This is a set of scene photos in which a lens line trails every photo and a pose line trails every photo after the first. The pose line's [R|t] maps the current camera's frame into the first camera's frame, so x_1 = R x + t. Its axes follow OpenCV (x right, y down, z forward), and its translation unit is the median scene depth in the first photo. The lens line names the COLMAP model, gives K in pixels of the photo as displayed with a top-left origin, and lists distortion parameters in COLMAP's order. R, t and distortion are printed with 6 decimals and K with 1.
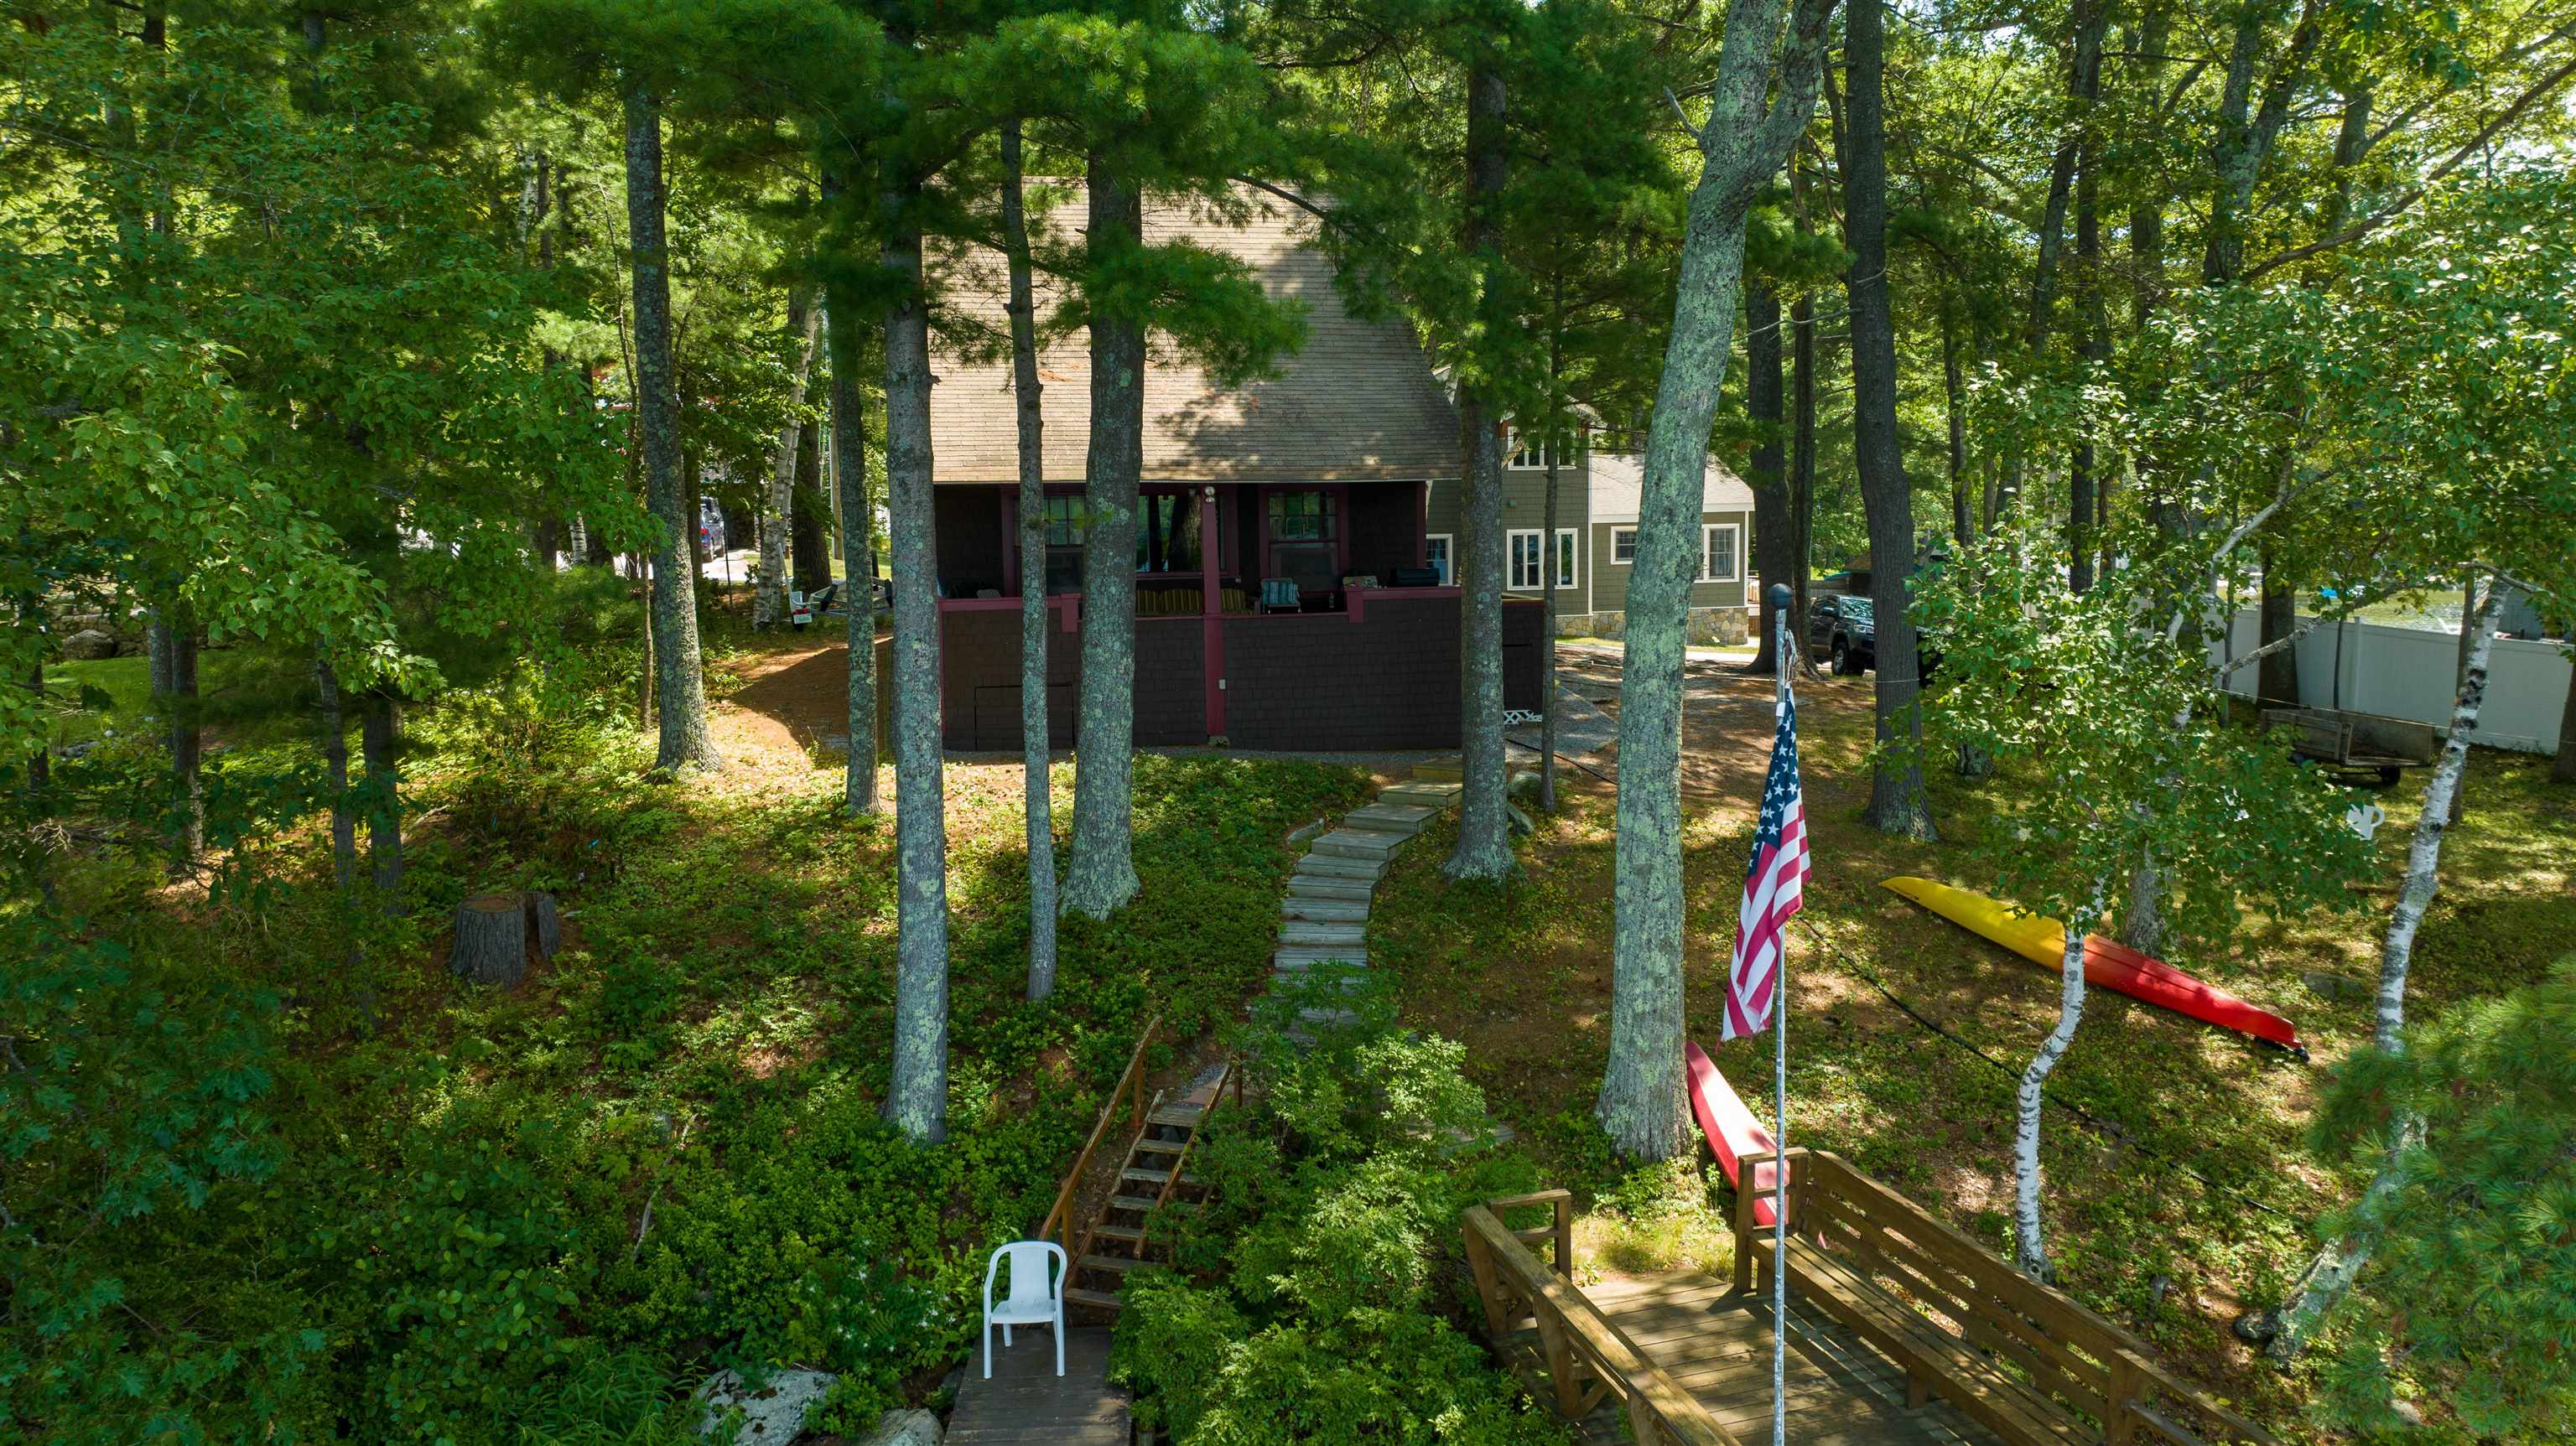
lens RADIAL K [[1797.2, 0, 1289.8], [0, 1797.2, 721.2], [0, 0, 1]] dist [-0.033469, 0.037052]
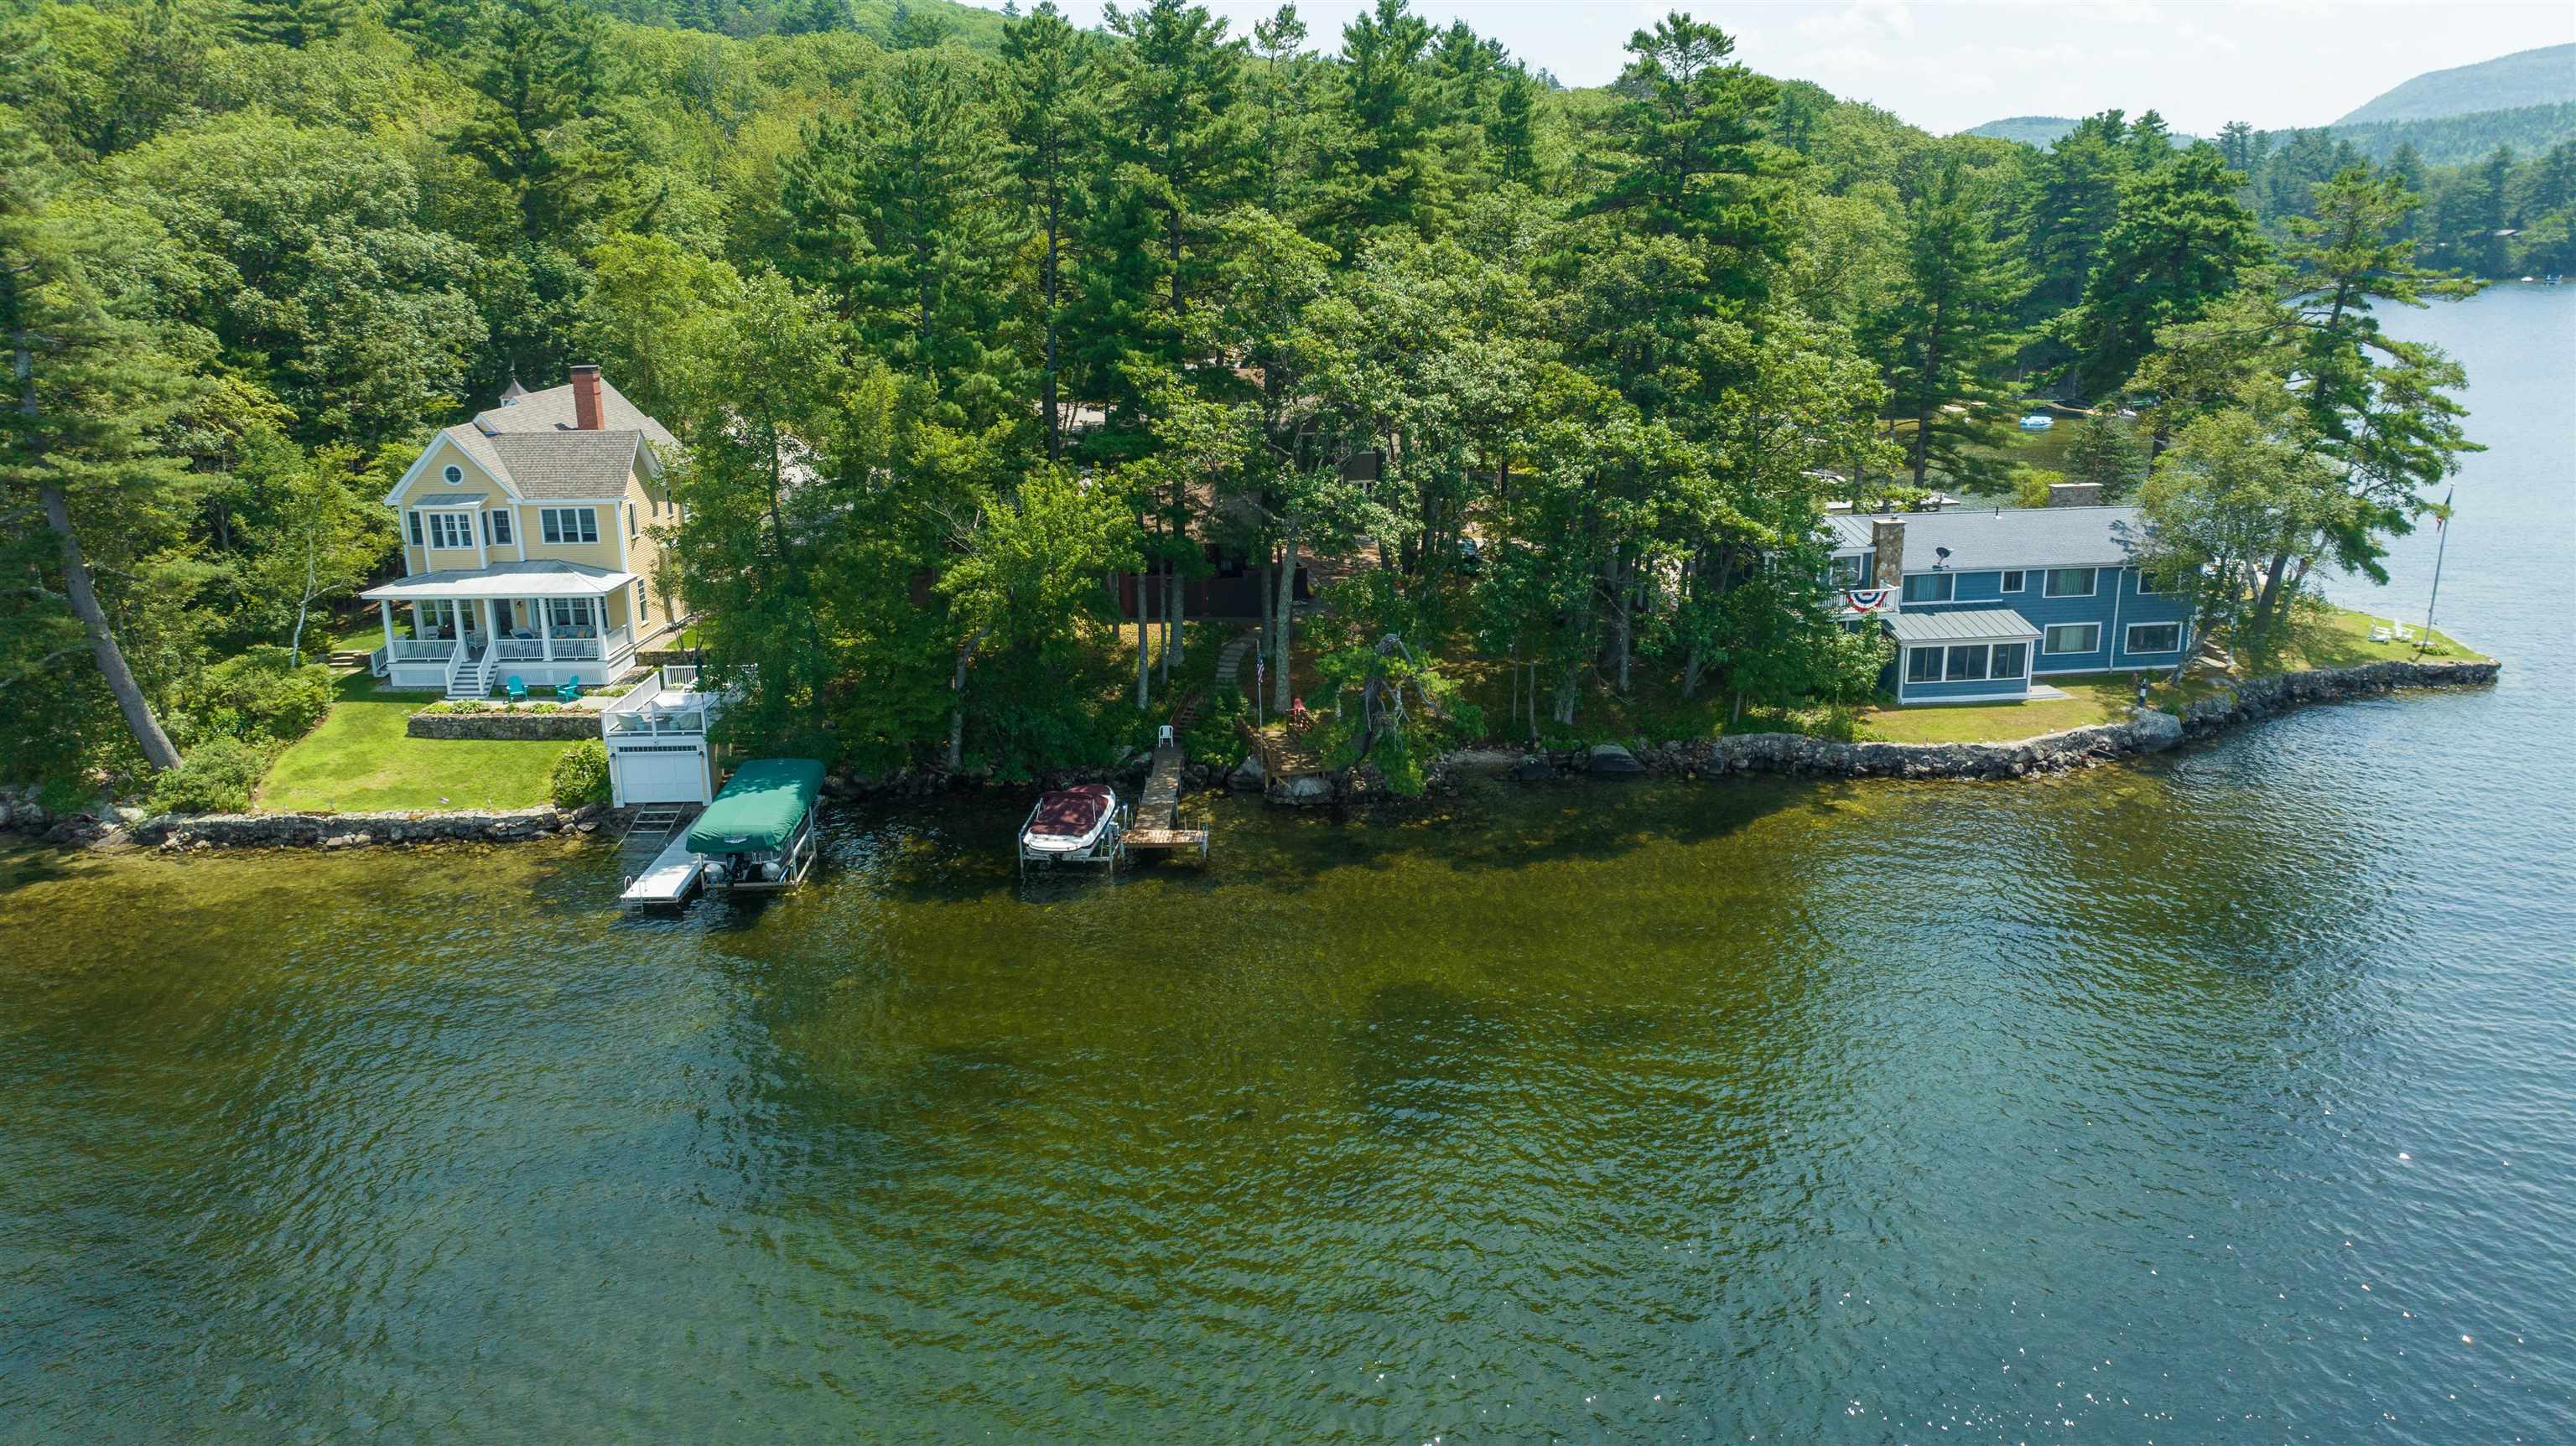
lens RADIAL K [[1797.2, 0, 1281.4], [0, 1797.2, 728.9], [0, 0, 1]] dist [-0.033469, 0.037052]
pose [[0.999727, 0.004534, -0.022919, 0.288707], [-0.000801, 0.987061, 0.160342, -0.502153], [0.023349, -0.160280, 0.986795, -3.792770]]
